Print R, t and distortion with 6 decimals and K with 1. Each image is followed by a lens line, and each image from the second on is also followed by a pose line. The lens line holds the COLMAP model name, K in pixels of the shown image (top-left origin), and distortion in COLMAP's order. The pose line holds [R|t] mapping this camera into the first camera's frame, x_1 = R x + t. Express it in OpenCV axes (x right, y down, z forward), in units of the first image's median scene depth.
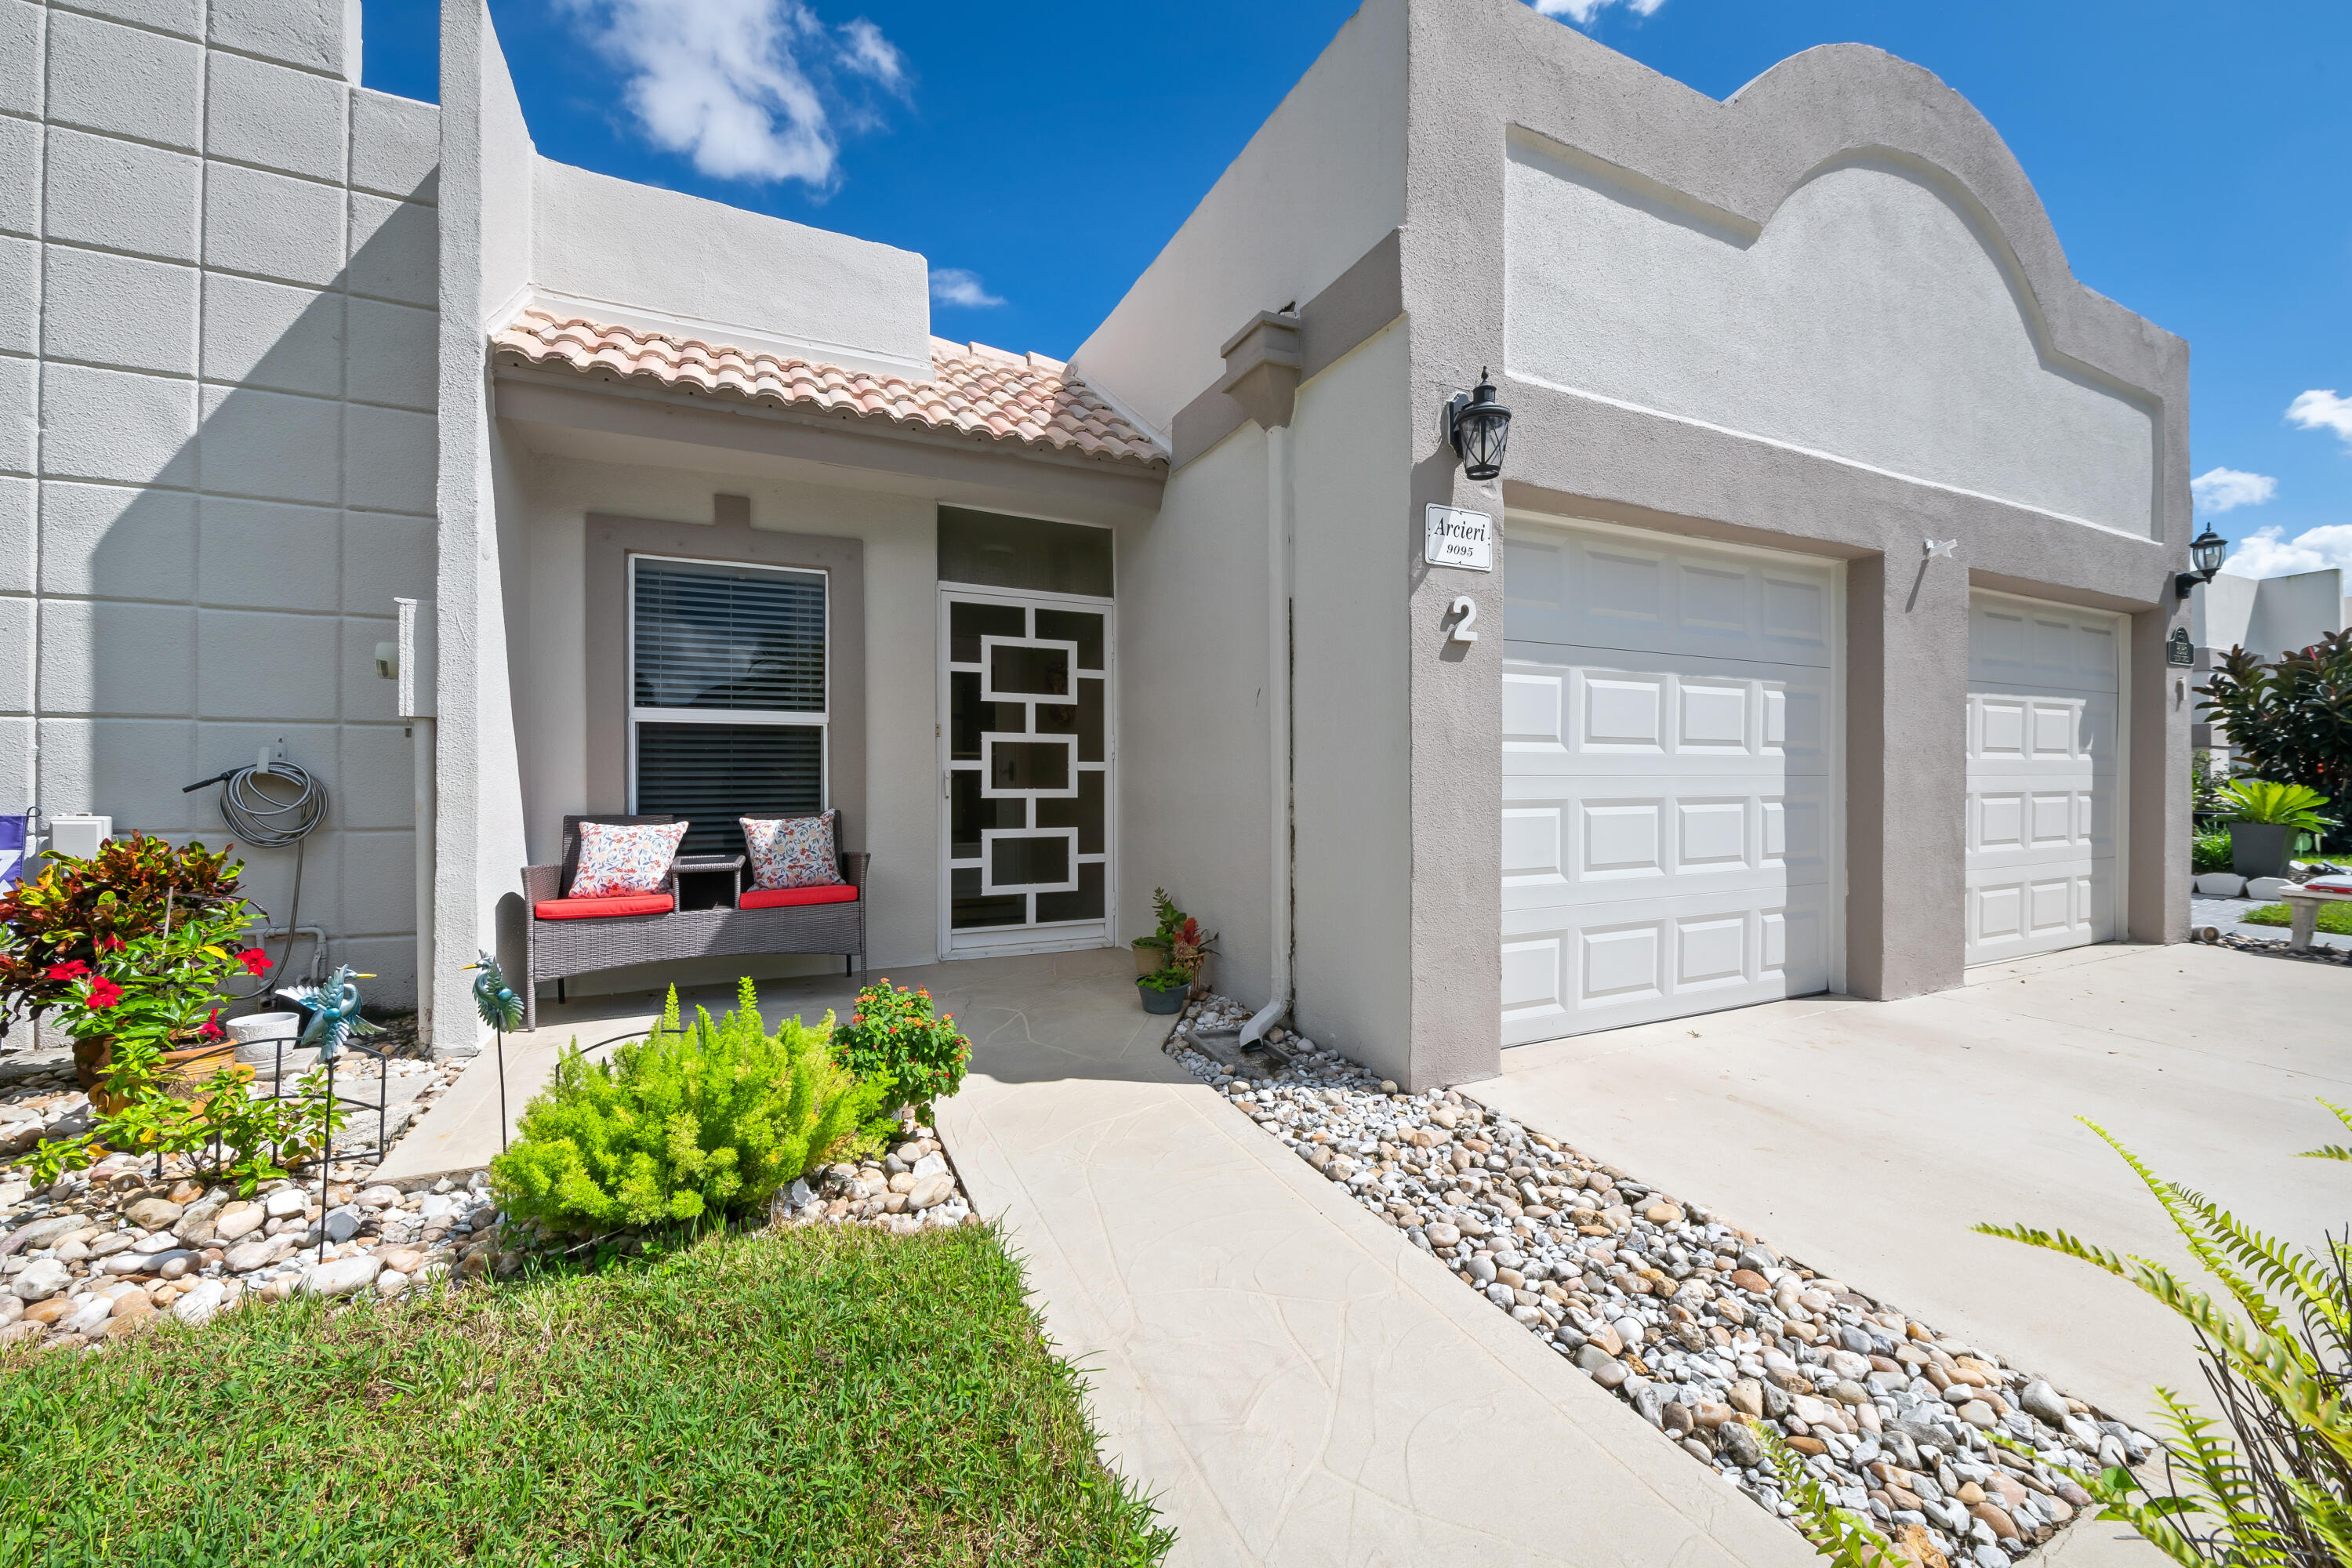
lens RADIAL K [[930.0, 0, 1193.7], [0, 930.0, 783.1], [0, 0, 1]] dist [-0.006320, -0.000103]
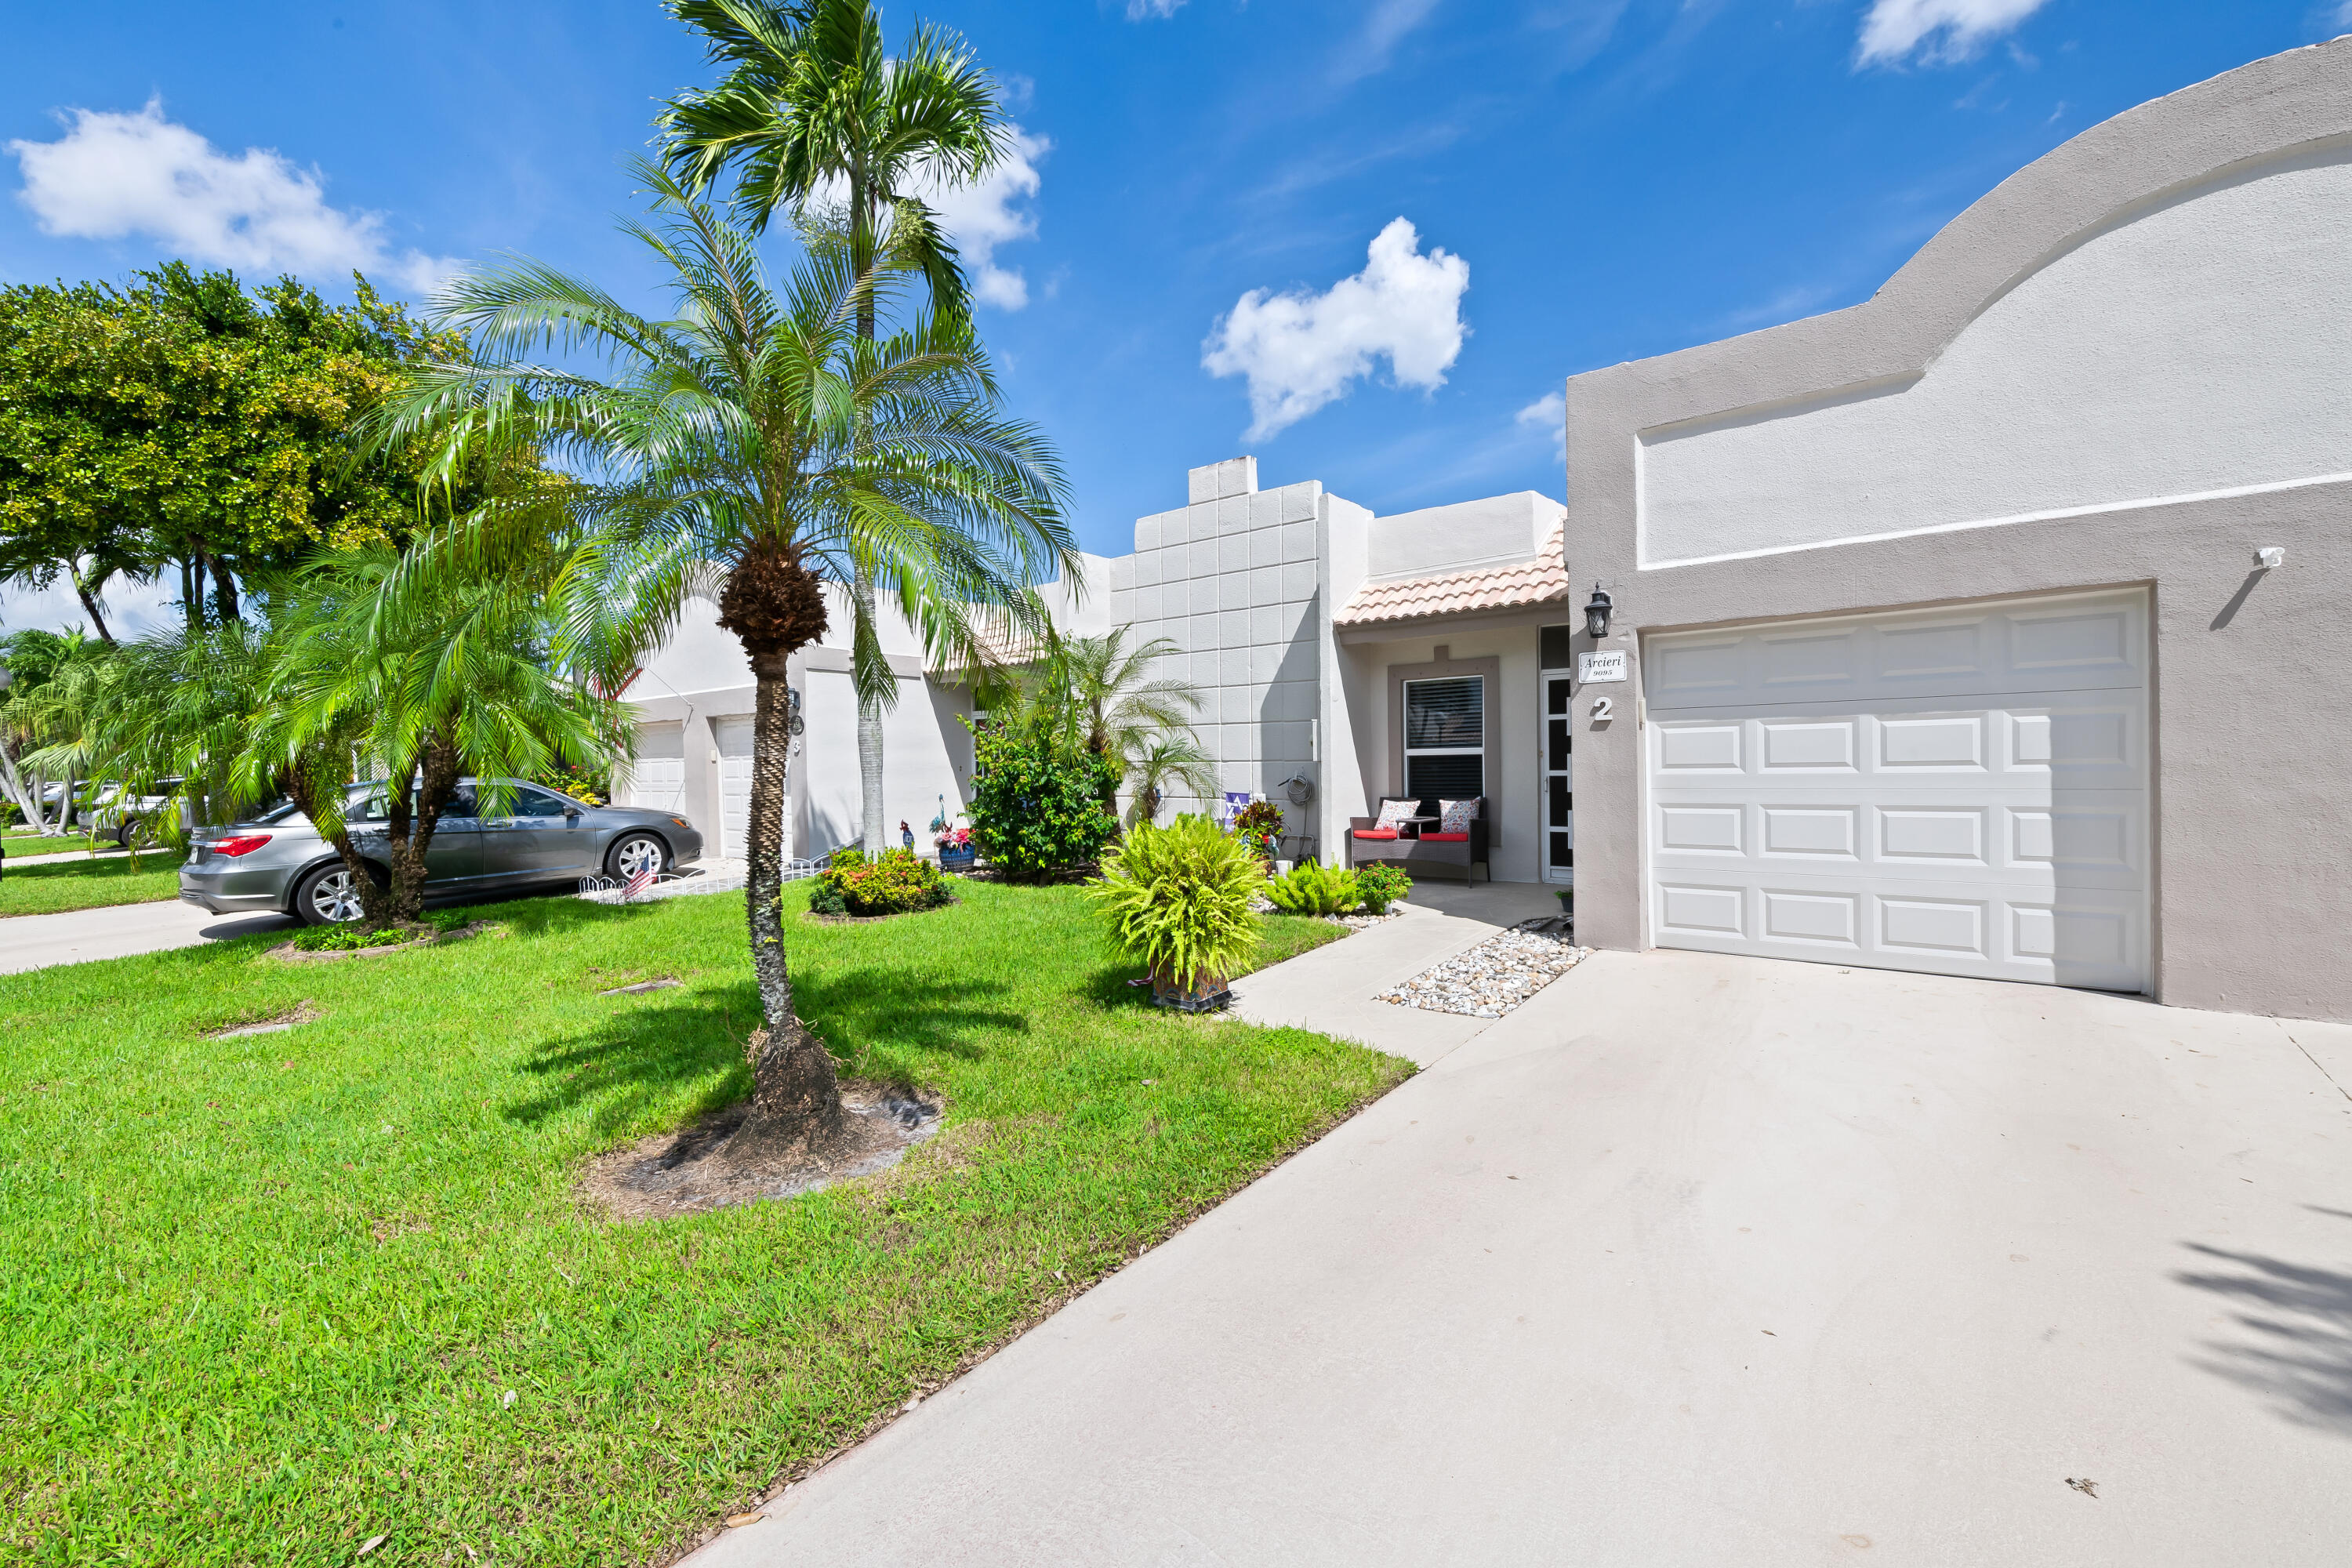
lens RADIAL K [[946.2, 0, 1175.5], [0, 946.2, 782.4], [0, 0, 1]] dist [-0.008417, -0.000374]
pose [[0.416731, 0.012349, -0.908946, 1.205085], [0.013261, 0.999719, 0.019662, -0.052173], [0.908933, -0.020247, 0.416450, -0.445876]]
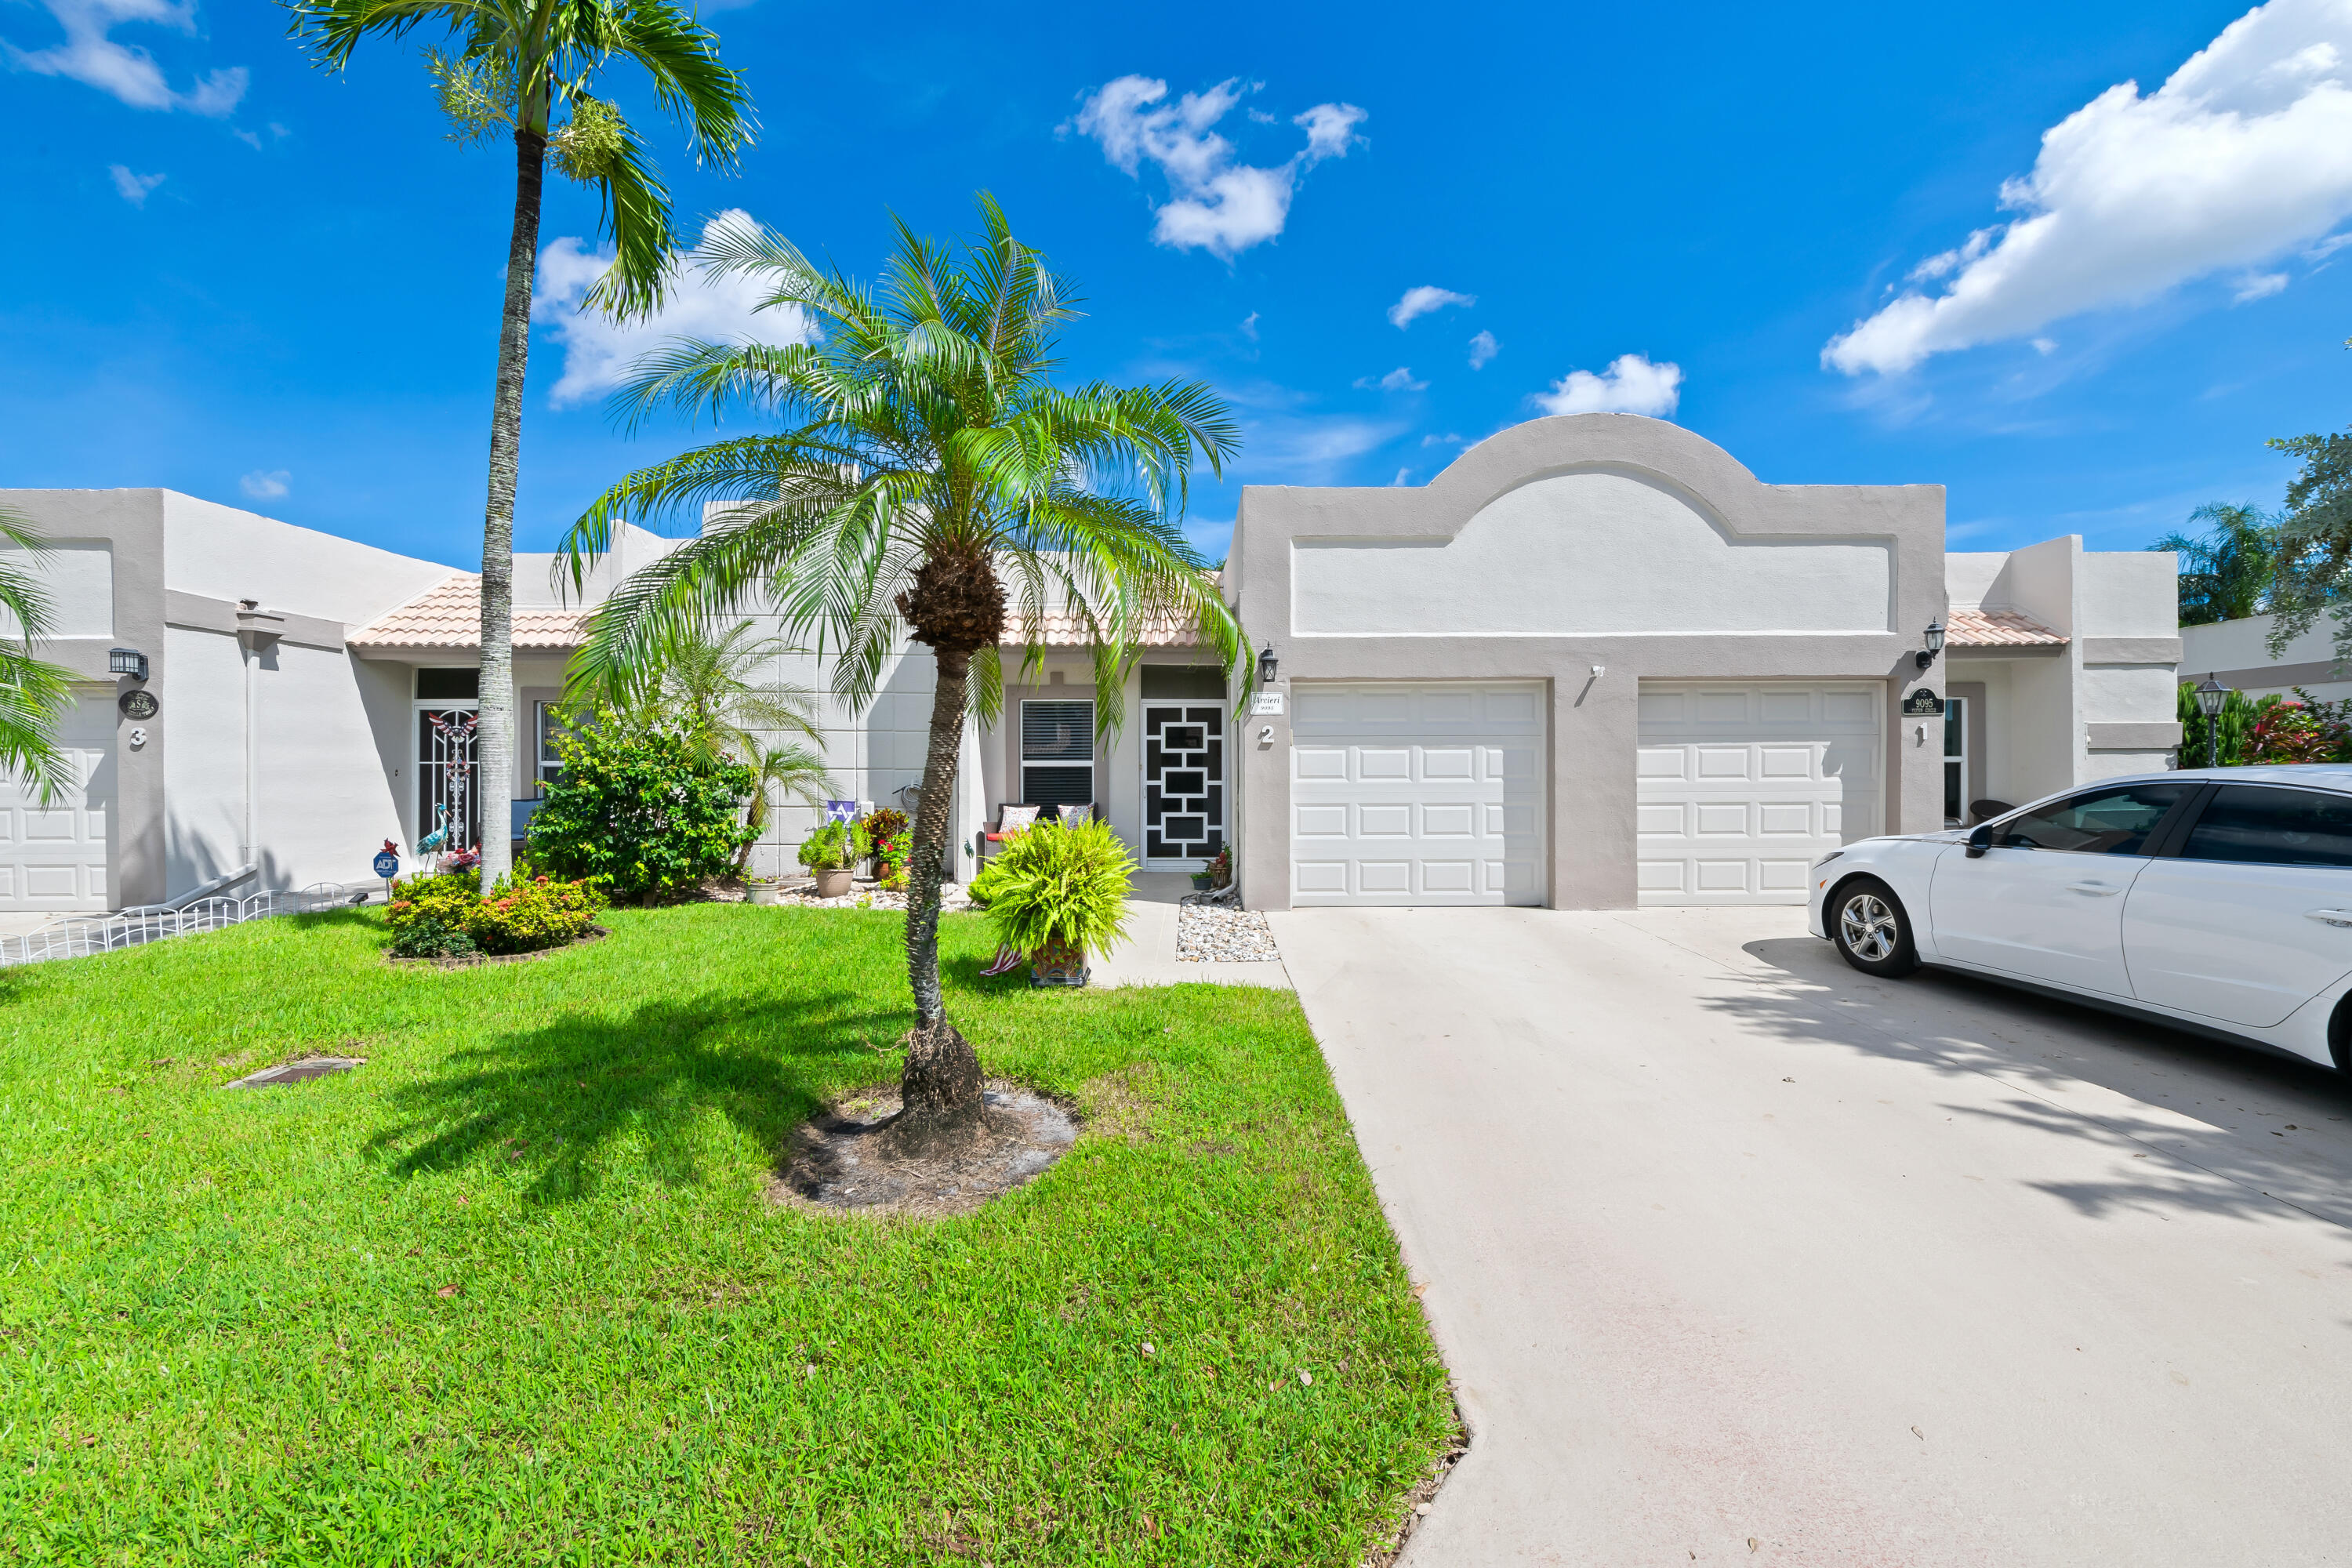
lens RADIAL K [[930.0, 0, 1173.1], [0, 930.0, 786.8], [0, 0, 1]] dist [-0.006320, -0.000103]
pose [[0.893499, 0.007711, -0.448999, 0.872497], [-0.001363, 0.999895, 0.014460, -0.046401], [0.449064, -0.012308, 0.893415, -1.044837]]
